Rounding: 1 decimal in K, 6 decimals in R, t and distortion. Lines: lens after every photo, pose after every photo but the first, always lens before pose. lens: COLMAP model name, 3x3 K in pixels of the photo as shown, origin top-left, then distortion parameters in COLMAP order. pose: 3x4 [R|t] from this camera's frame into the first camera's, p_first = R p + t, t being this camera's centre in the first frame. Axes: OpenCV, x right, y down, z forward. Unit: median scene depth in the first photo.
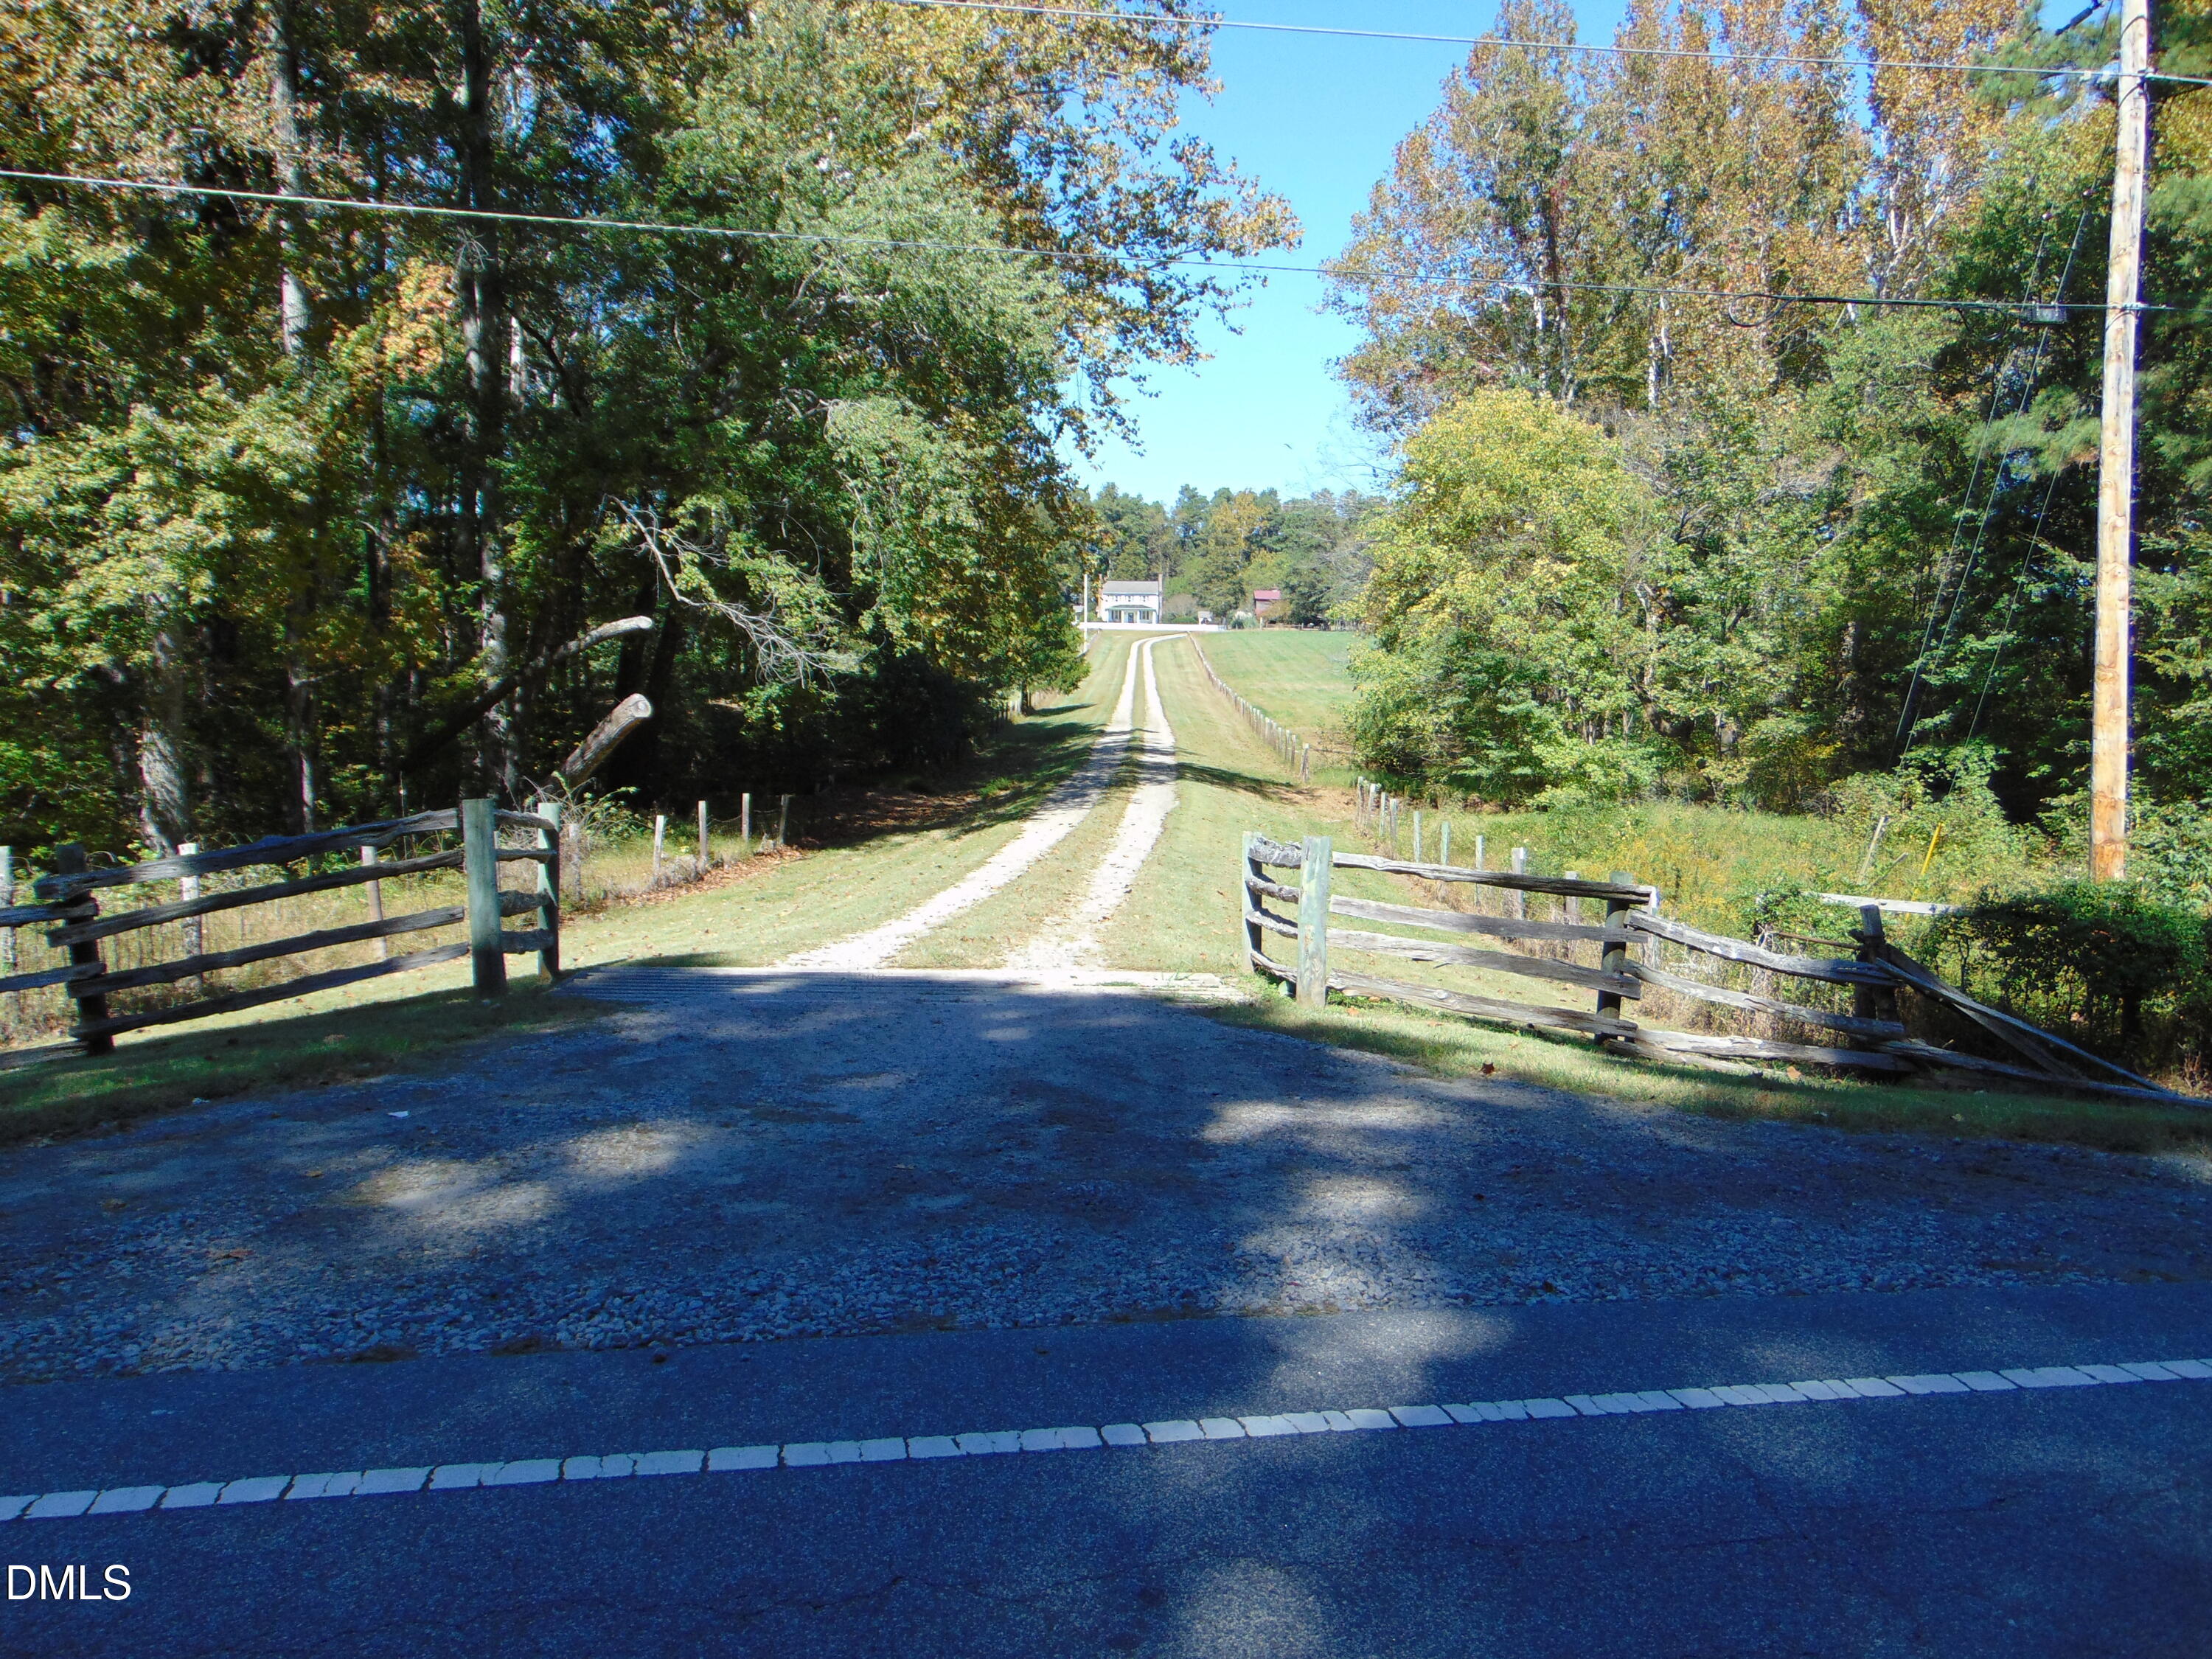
lens RADIAL K [[1673.1, 0, 1102.6], [0, 1673.1, 824.4], [0, 0, 1]] dist [-0.001420, -0.000089]
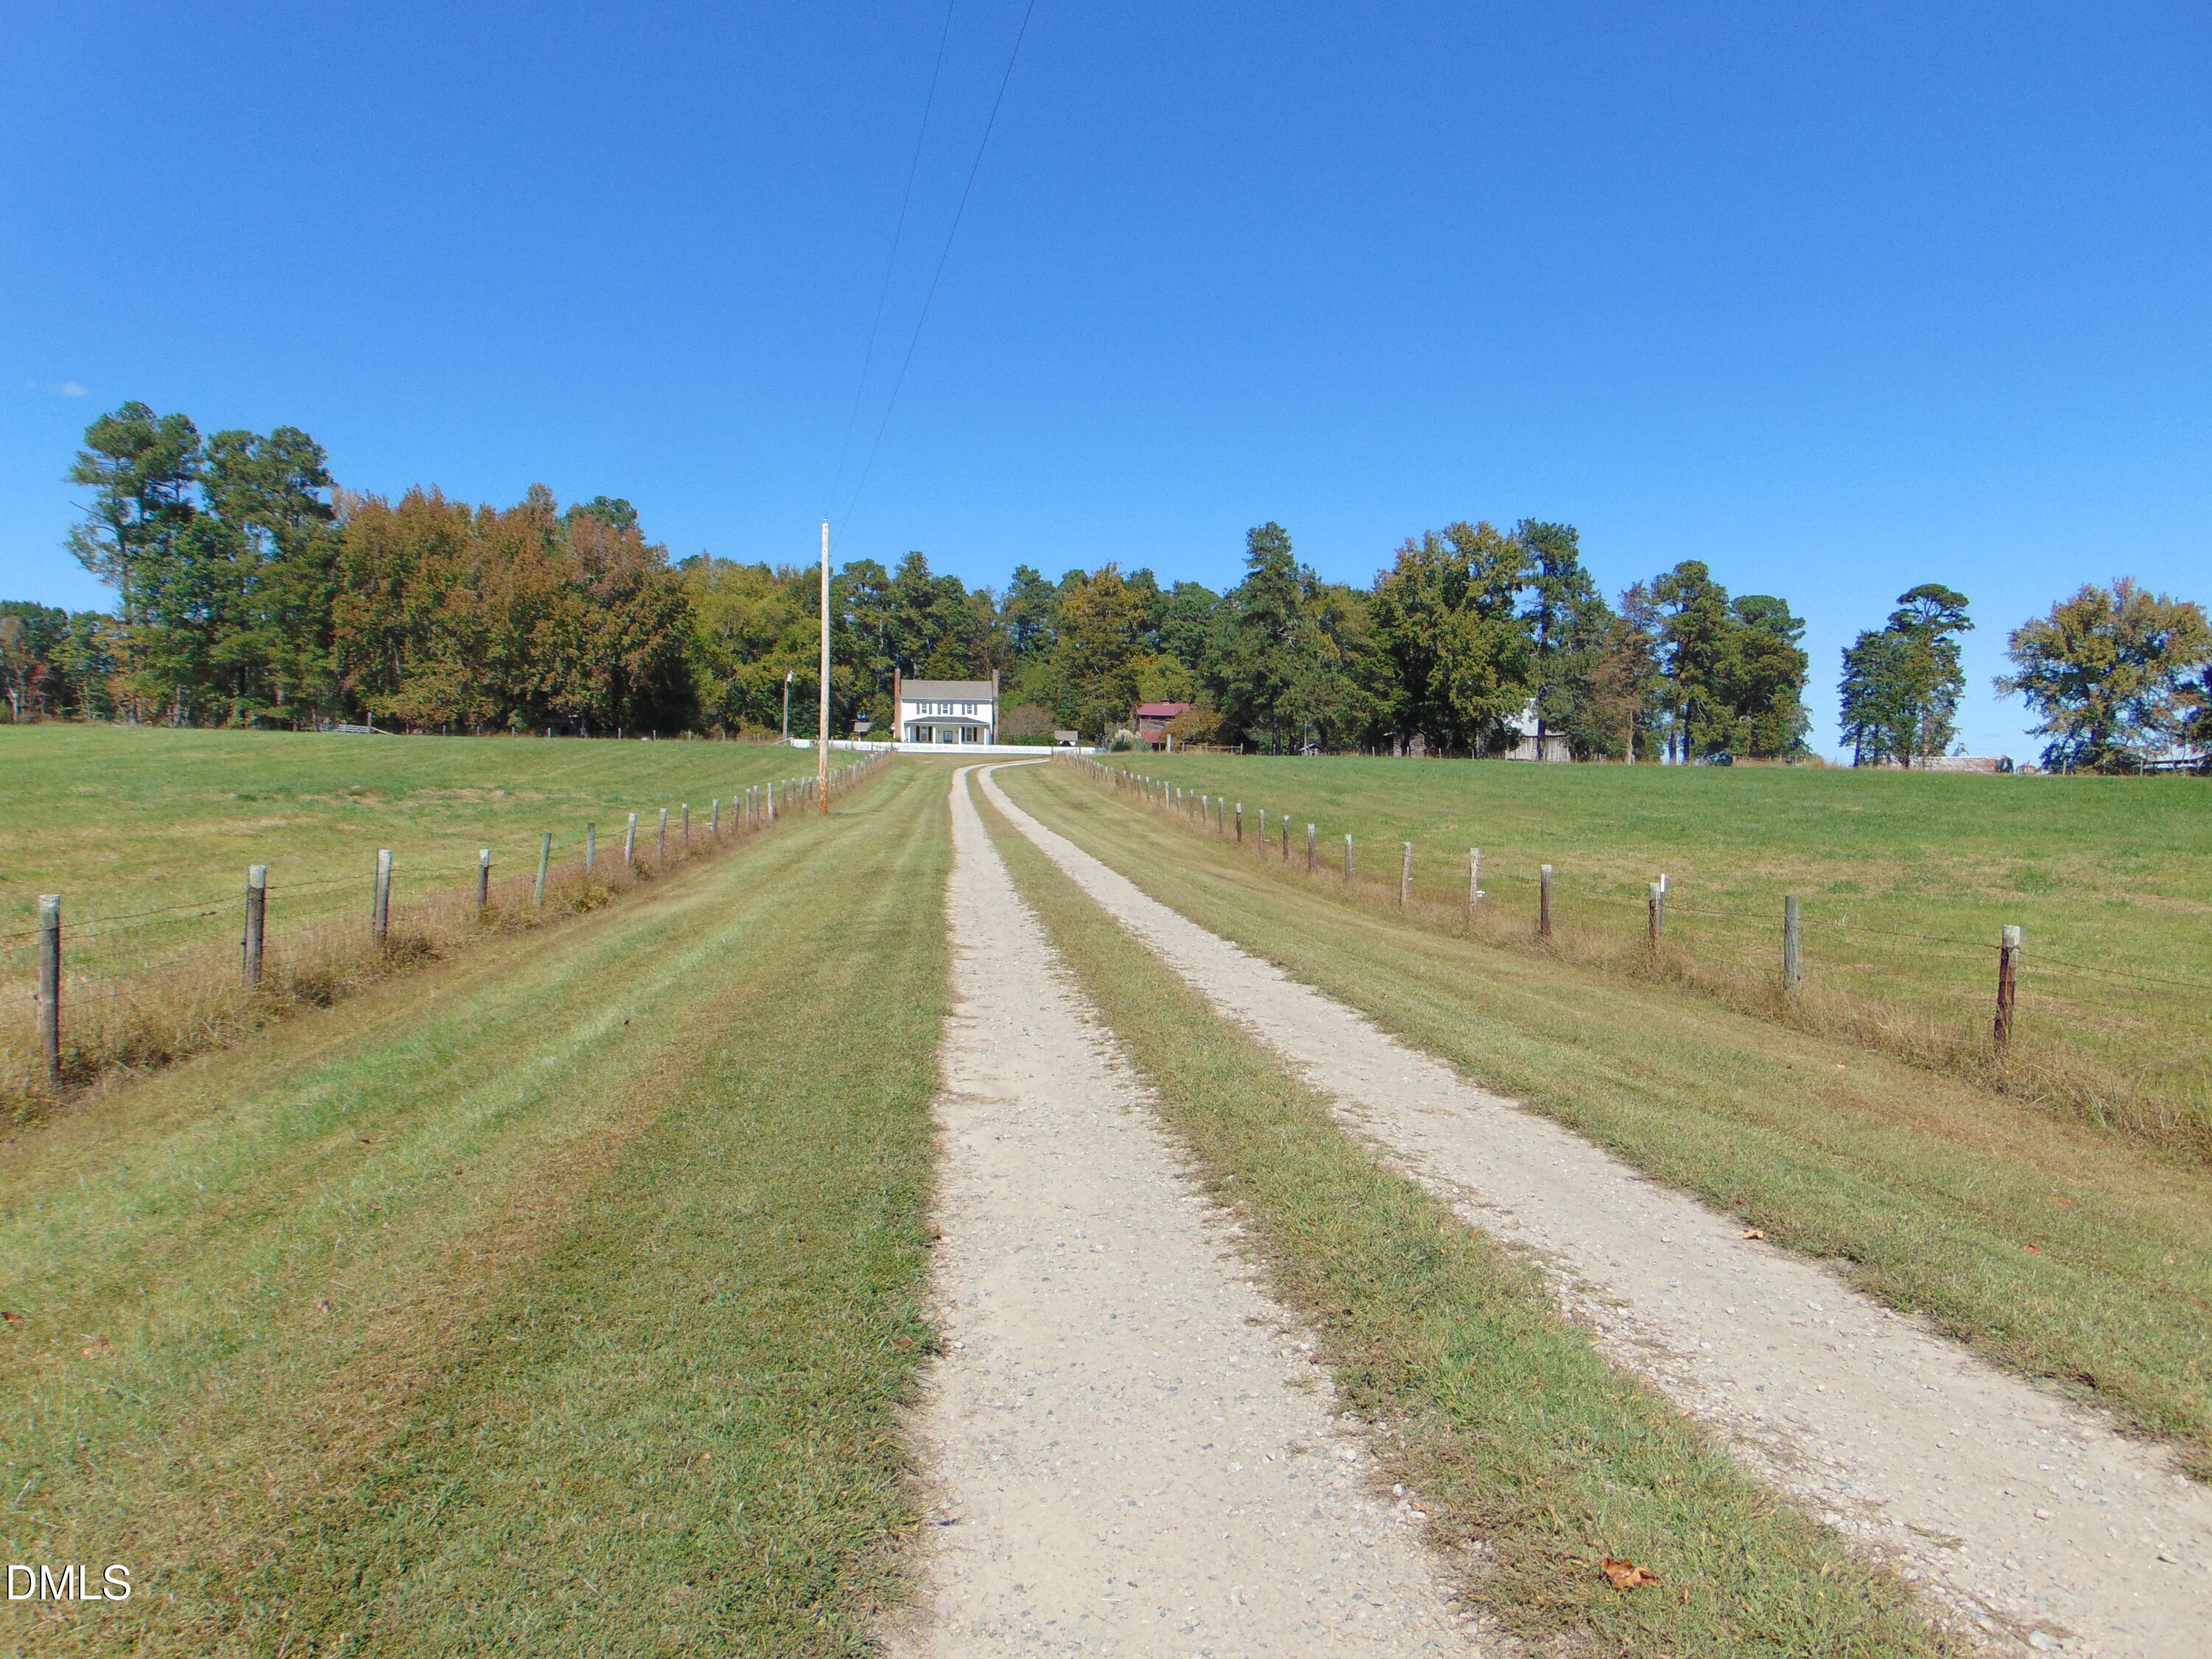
lens RADIAL K [[1673.1, 0, 1109.6], [0, 1673.1, 826.5], [0, 0, 1]] dist [-0.001420, -0.000089]
pose [[0.993198, -0.001418, 0.116428, 0.007456], [0.012207, 0.995683, -0.092008, -0.056092], [-0.115795, 0.092803, 0.988928, 0.638285]]
